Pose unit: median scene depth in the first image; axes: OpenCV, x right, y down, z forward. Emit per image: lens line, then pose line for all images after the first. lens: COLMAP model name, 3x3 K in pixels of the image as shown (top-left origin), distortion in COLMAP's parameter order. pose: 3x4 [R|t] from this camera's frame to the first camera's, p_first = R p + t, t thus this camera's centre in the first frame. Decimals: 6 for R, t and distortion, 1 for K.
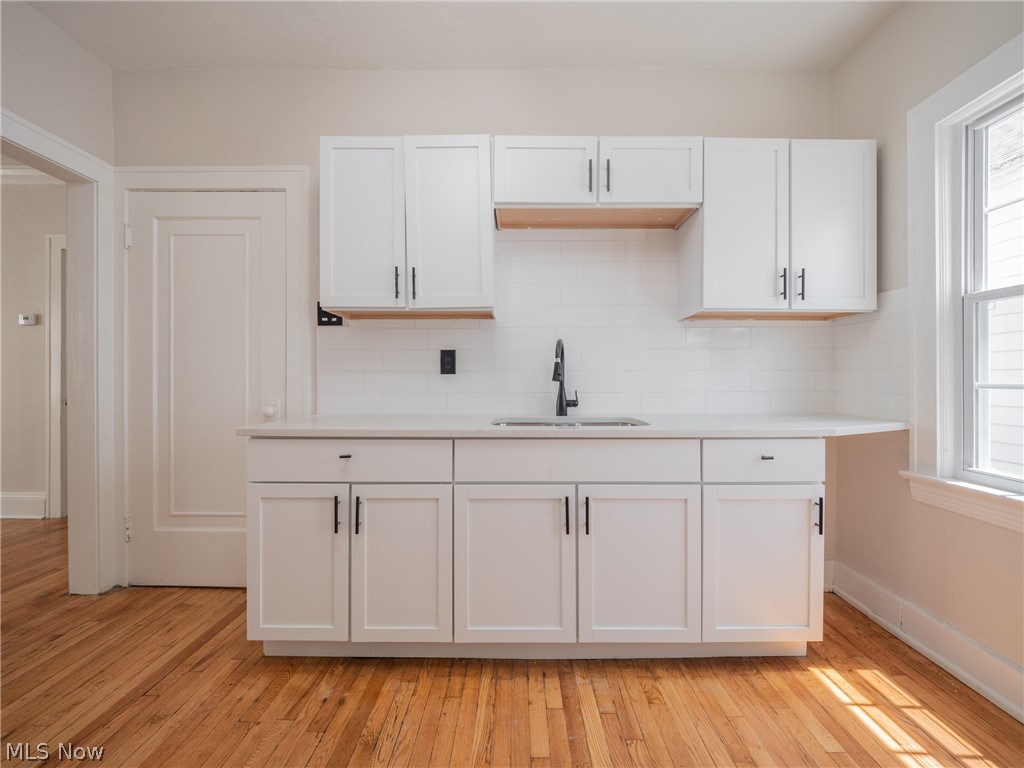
lens RADIAL K [[437.0, 0, 522.3], [0, 437.0, 387.4], [0, 0, 1]] dist [-0.001832, -0.004540]
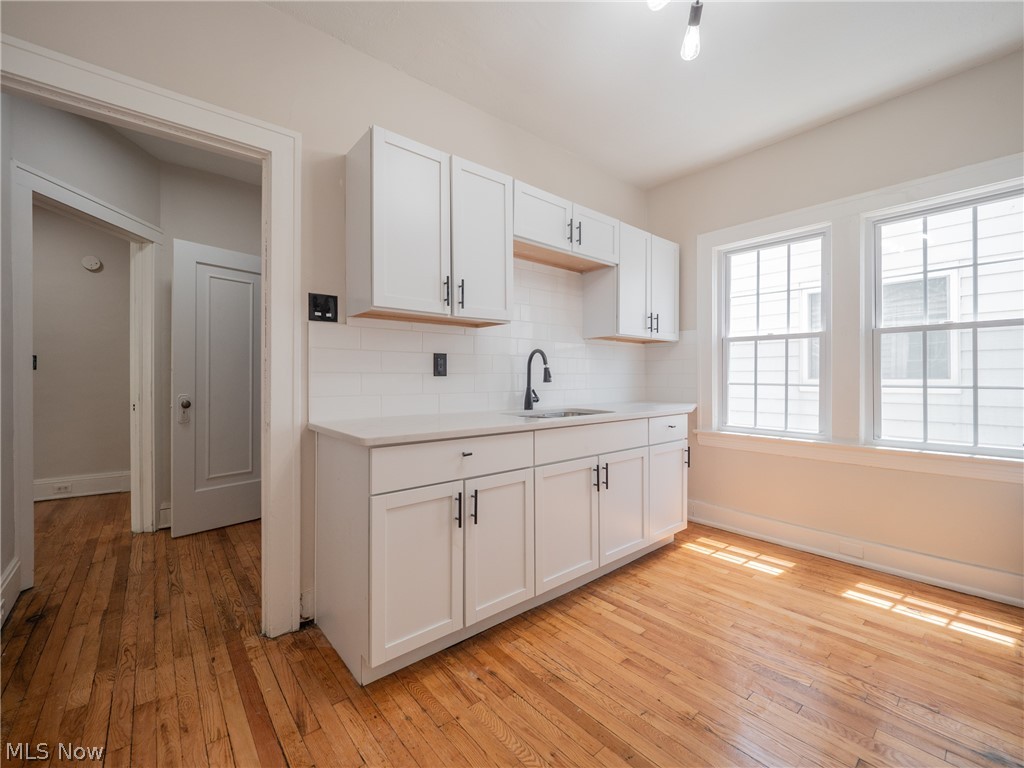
lens RADIAL K [[437.0, 0, 518.0], [0, 437.0, 378.0], [0, 0, 1]] dist [-0.001832, -0.004540]
pose [[0.757681, -0.002240, 0.652622, -0.988708], [0.007976, 0.999951, -0.005828, -0.023852], [-0.652577, 0.009621, 0.757661, 0.093797]]
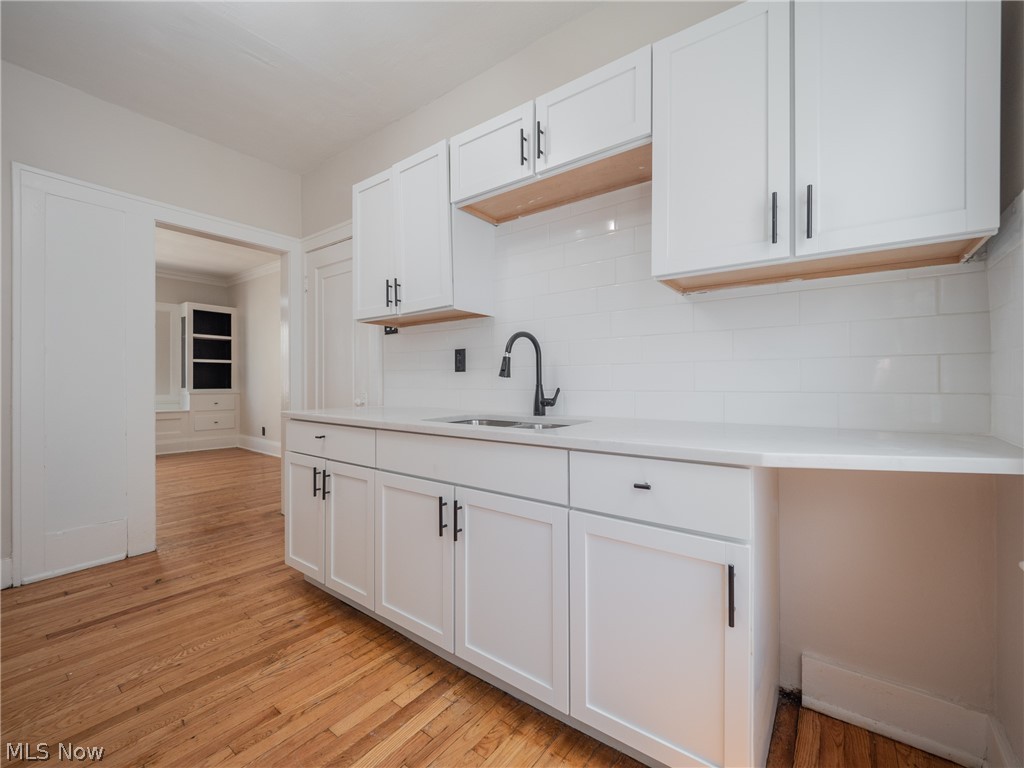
lens RADIAL K [[437.0, 0, 513.1], [0, 437.0, 385.7], [0, 0, 1]] dist [-0.001832, -0.004540]
pose [[0.794274, 0.004164, -0.607545, 0.790474], [-0.008202, 0.999959, -0.003869, 0.009127], [0.607504, 0.008056, 0.794276, 0.324274]]
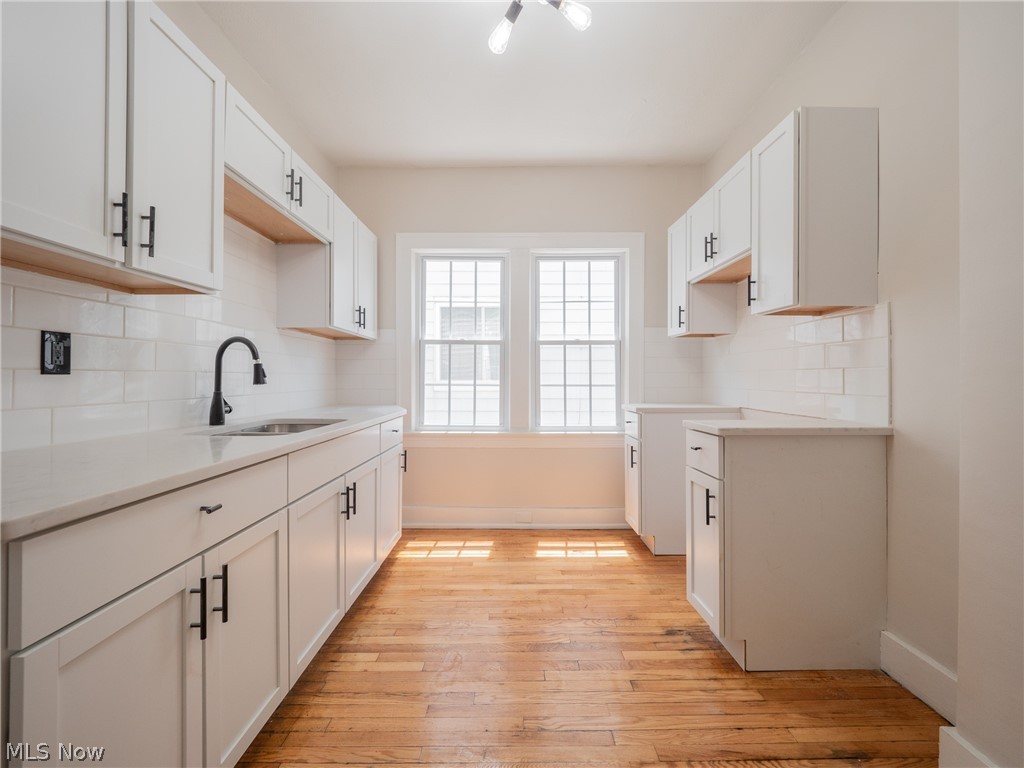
lens RADIAL K [[437.0, 0, 516.9], [0, 437.0, 376.2], [0, 0, 1]] dist [-0.001832, -0.004540]
pose [[-0.002180, 0.005091, 0.999985, -1.009386], [0.008278, 0.999953, -0.005073, -0.026218], [-0.999963, 0.008267, -0.002222, 0.546048]]
